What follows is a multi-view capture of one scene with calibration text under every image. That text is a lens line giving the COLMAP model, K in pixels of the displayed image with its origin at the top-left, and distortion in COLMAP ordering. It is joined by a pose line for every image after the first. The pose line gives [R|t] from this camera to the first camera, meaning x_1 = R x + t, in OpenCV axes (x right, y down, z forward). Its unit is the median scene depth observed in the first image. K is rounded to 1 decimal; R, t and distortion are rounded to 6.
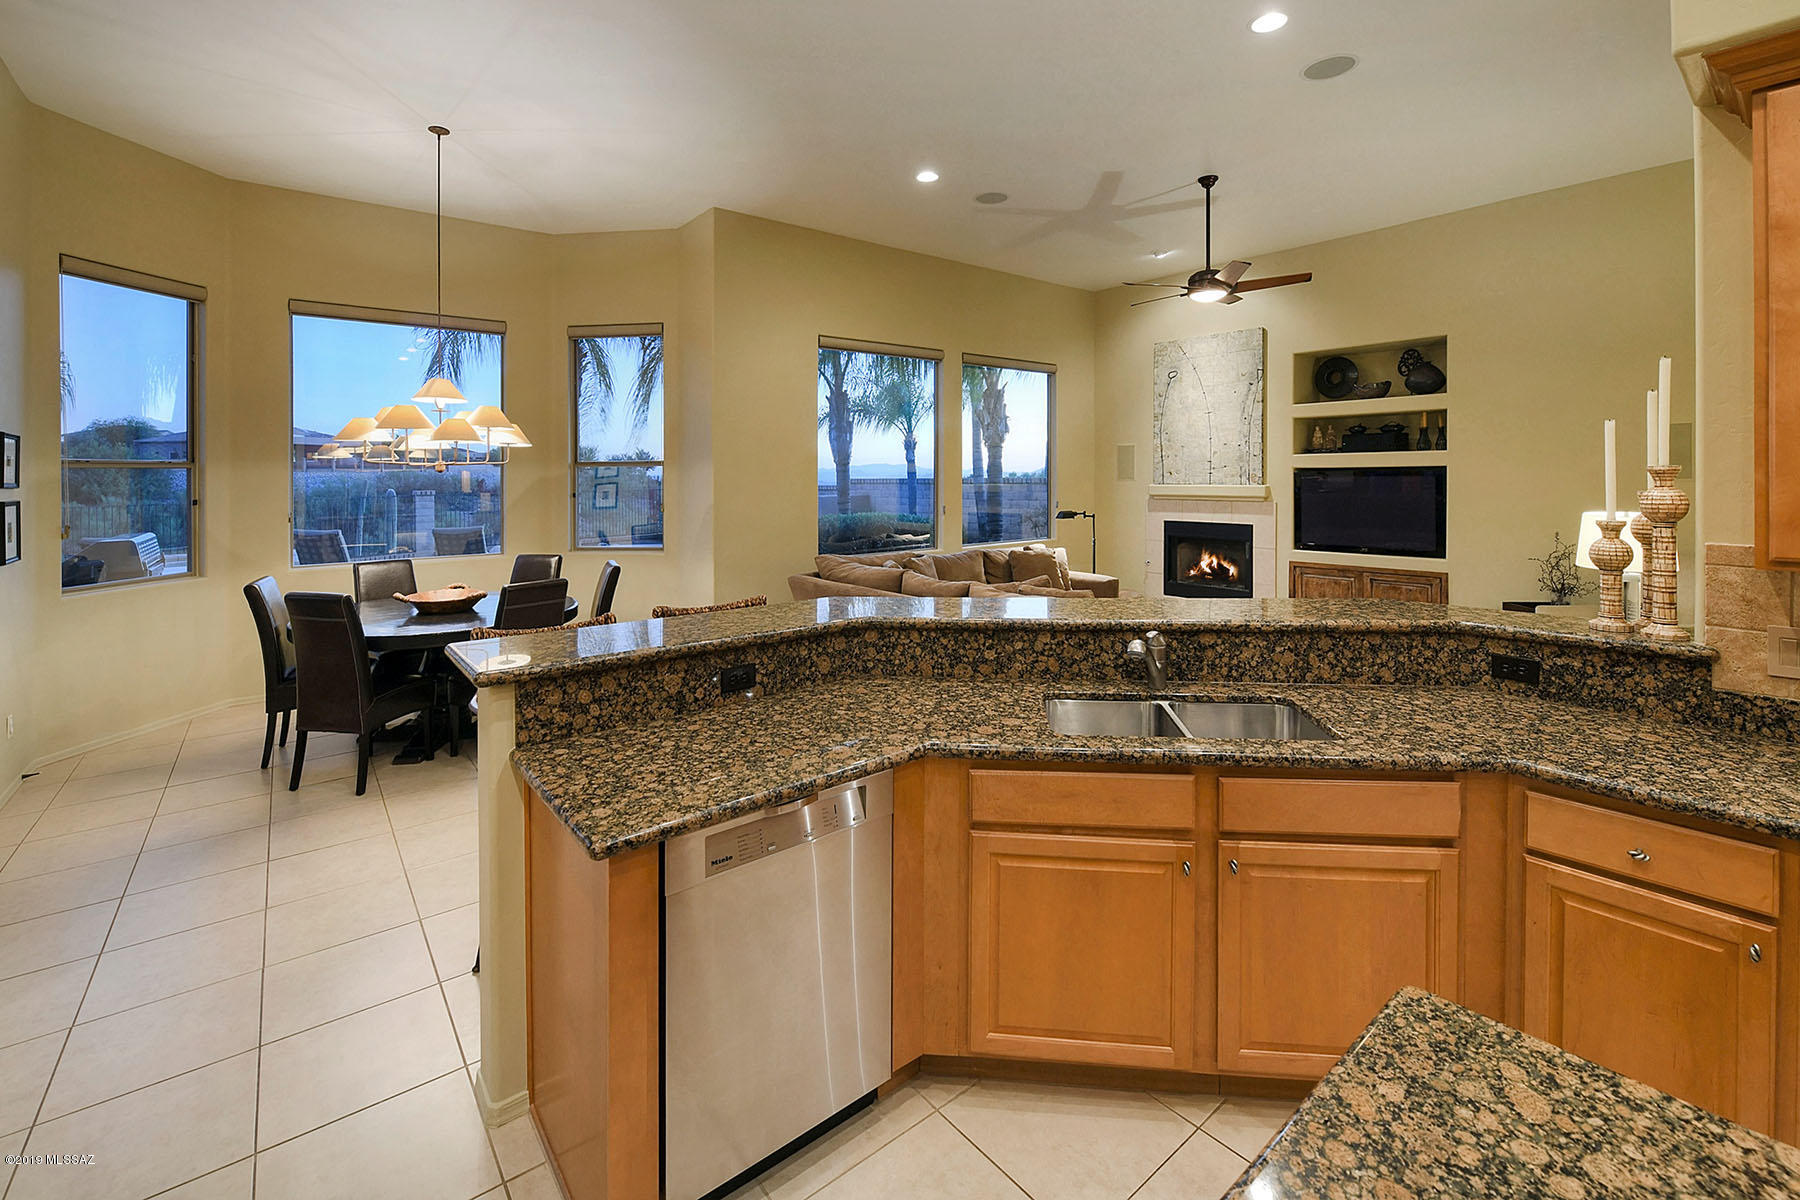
lens RADIAL K [[757.3, 0, 823.6], [0, 757.3, 484.1], [0, 0, 1]] dist [-0.013400, -0.000785]
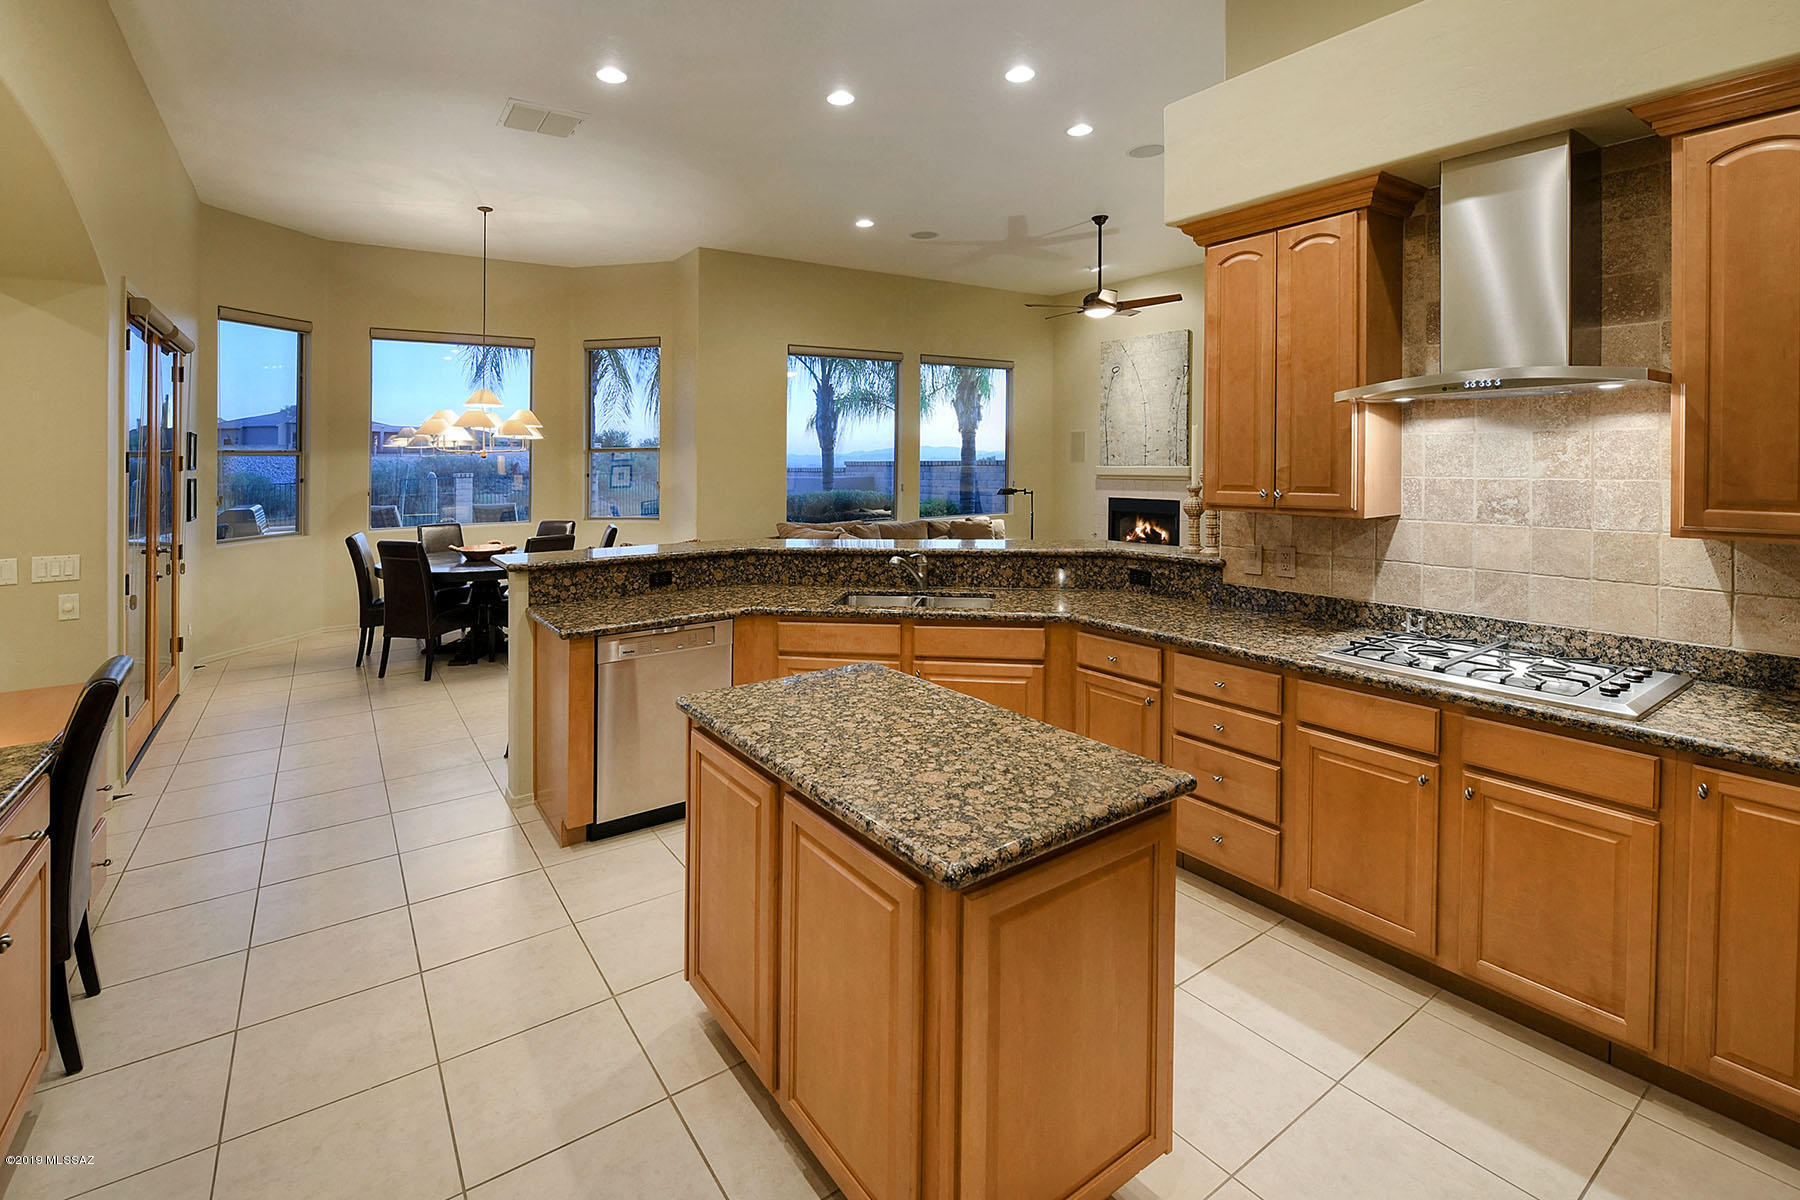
lens RADIAL K [[773.1, 0, 849.7], [0, 773.1, 446.7], [0, 0, 1]] dist [-0.005507, 0.000229]
pose [[0.999852, -0.003373, -0.016882, 0.126506], [0.002920, 0.999637, -0.026793, 0.002497], [0.016966, 0.026739, 0.999498, -0.273523]]
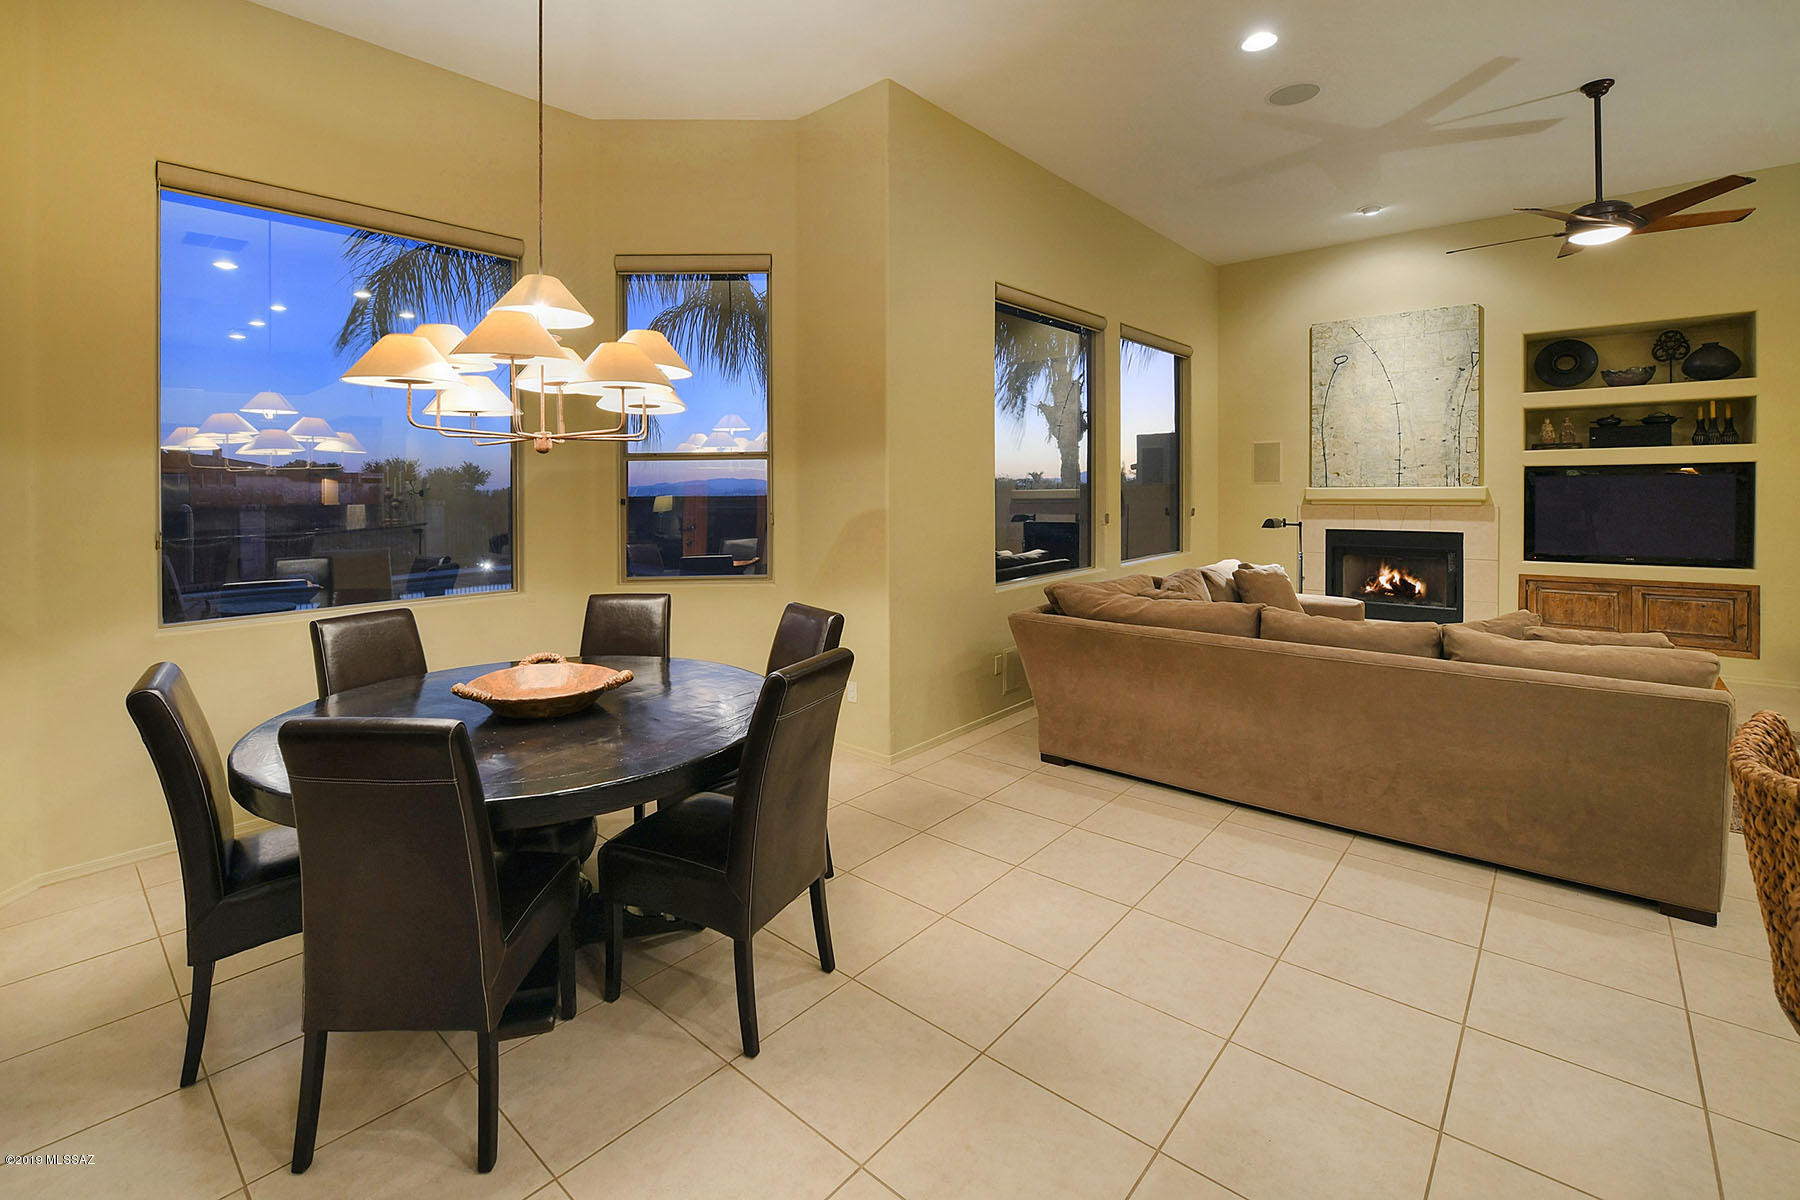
lens RADIAL K [[757.3, 0, 837.9], [0, 757.3, 484.8], [0, 0, 1]] dist [-0.013400, -0.000785]
pose [[0.976578, 0.001527, 0.215156, -0.437395], [0.001988, 0.999868, -0.016120, 0.016217], [-0.215152, 0.016170, 0.976447, 0.446888]]
